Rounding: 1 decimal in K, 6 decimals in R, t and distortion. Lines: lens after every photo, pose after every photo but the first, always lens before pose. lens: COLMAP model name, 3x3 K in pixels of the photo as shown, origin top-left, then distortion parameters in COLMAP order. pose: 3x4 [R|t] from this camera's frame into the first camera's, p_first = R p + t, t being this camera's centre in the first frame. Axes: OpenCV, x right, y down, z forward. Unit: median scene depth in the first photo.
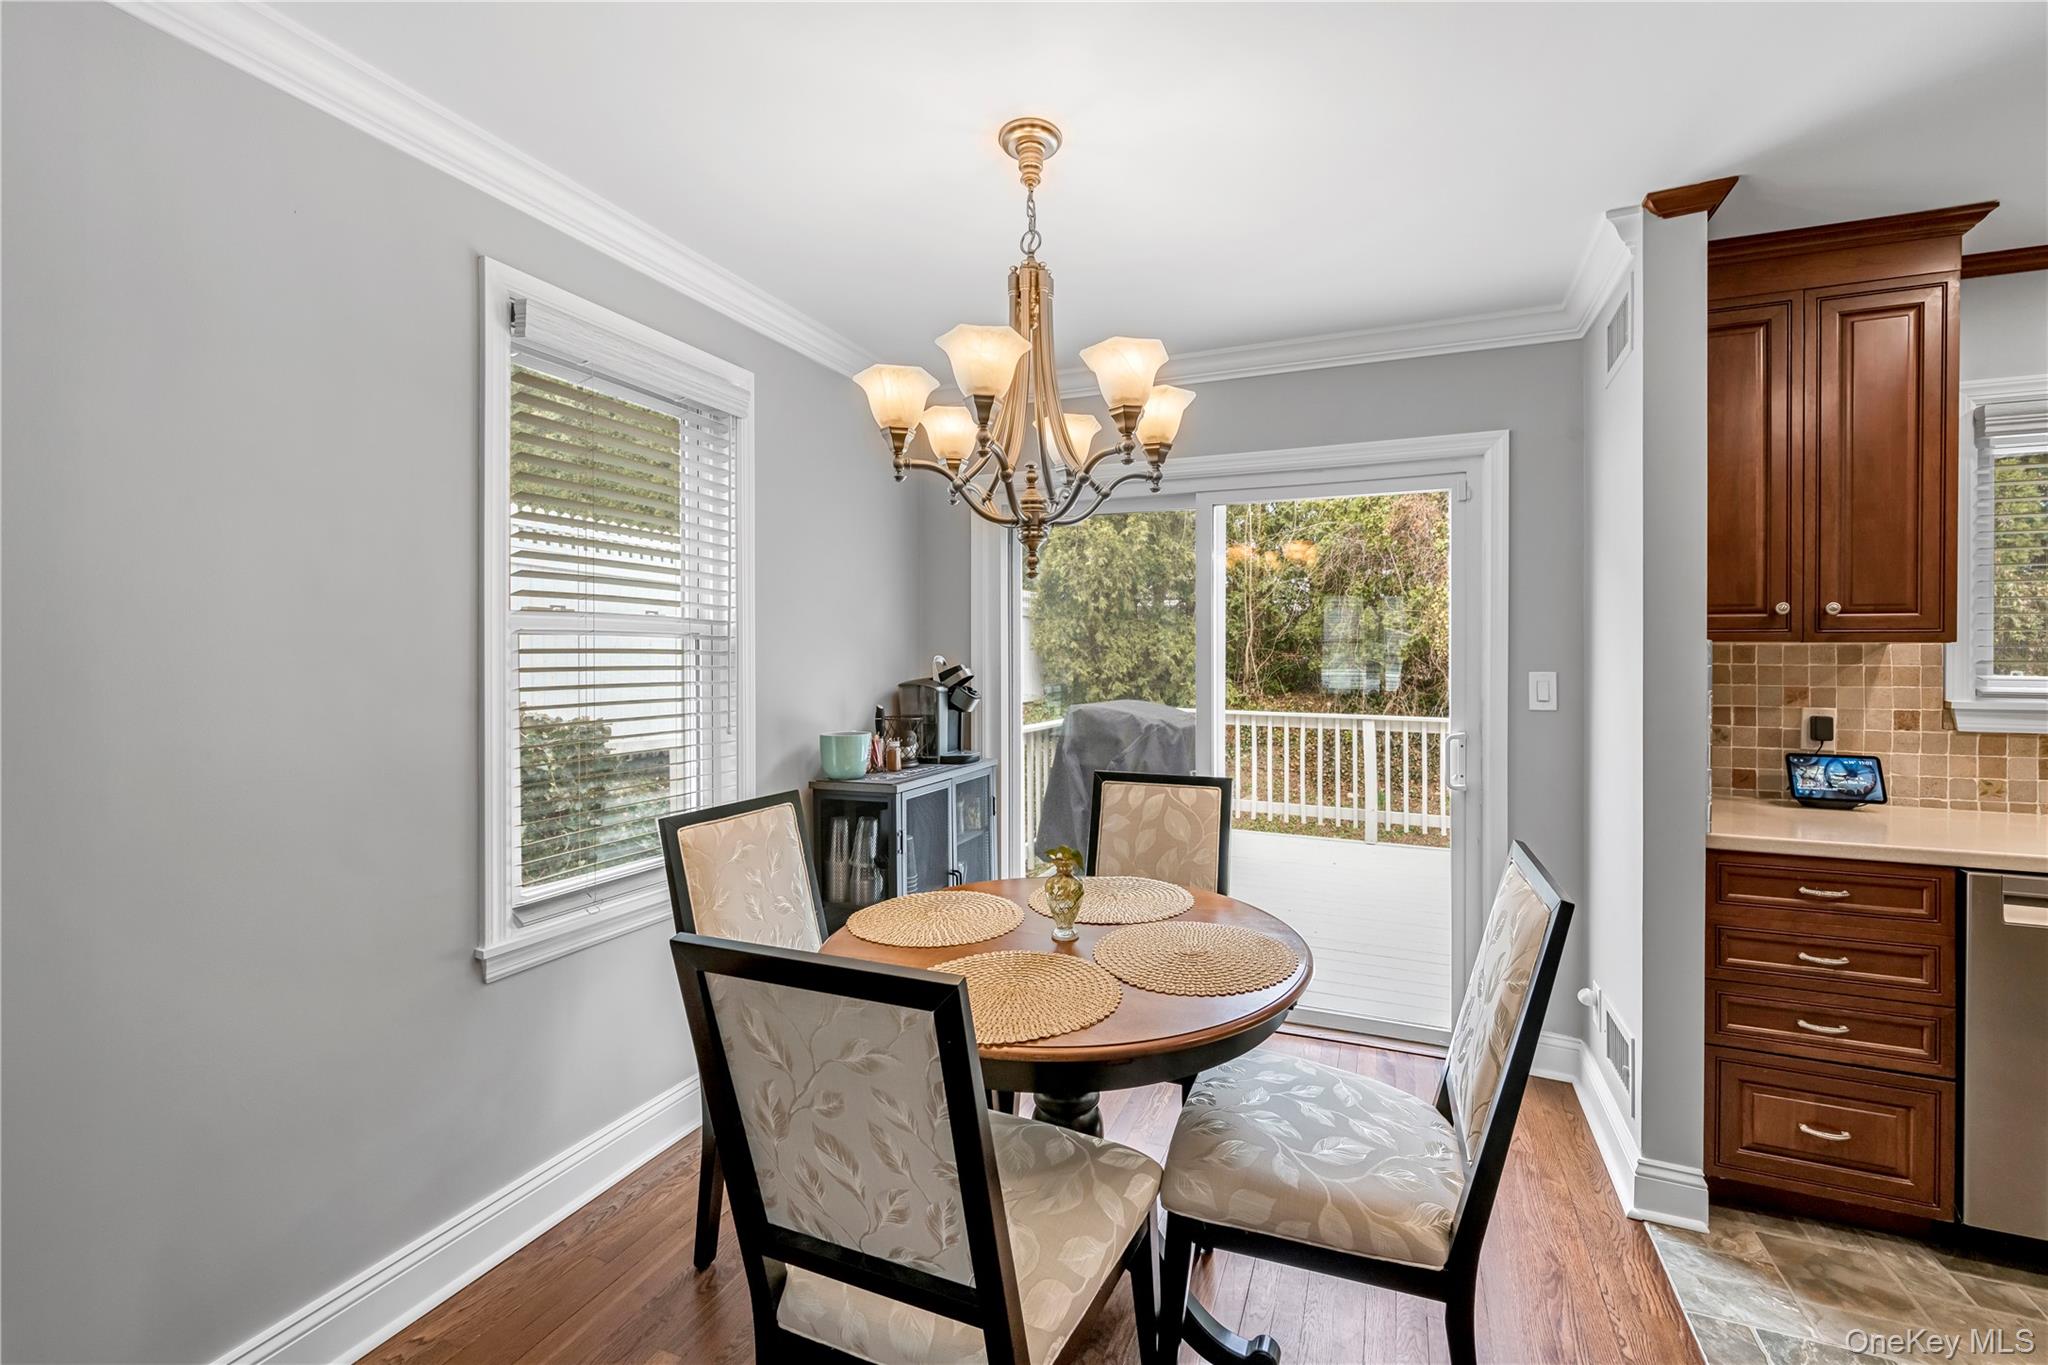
lens RADIAL K [[857.1, 0, 1083.1], [0, 857.1, 666.5], [0, 0, 1]] dist [0.001200, 0.000499]
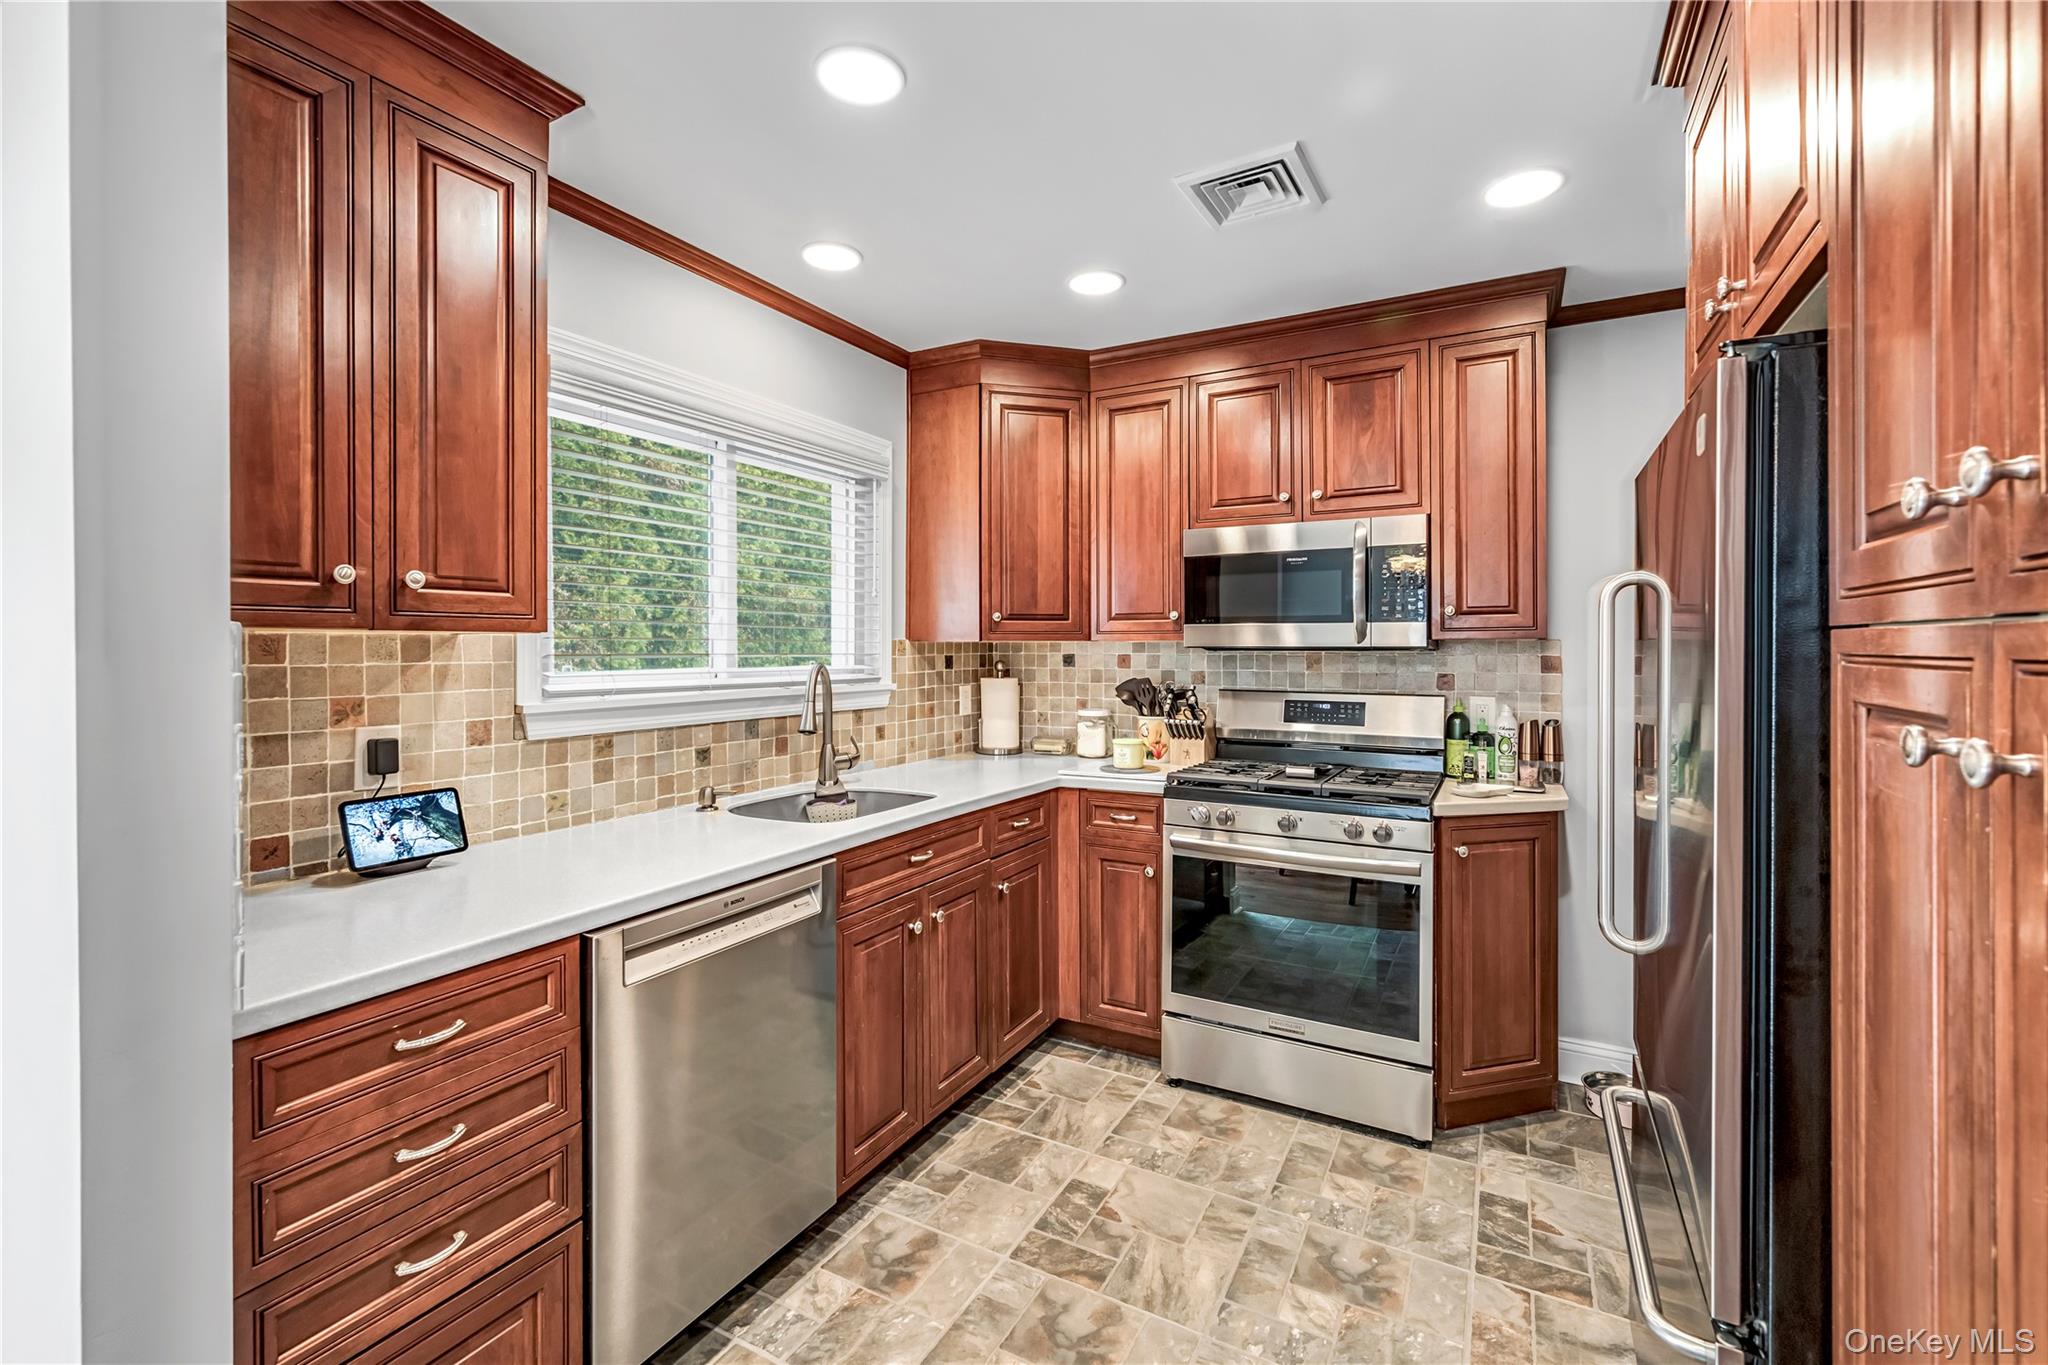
lens RADIAL K [[866.8, 0, 999.2], [0, 866.8, 640.5], [0, 0, 1]] dist [0.001778, -0.000782]
pose [[0.164795, 0.005370, 0.986313, 0.254028], [0.018146, 0.999799, -0.008475, -0.006004], [-0.986161, 0.019294, 0.164665, 0.394965]]
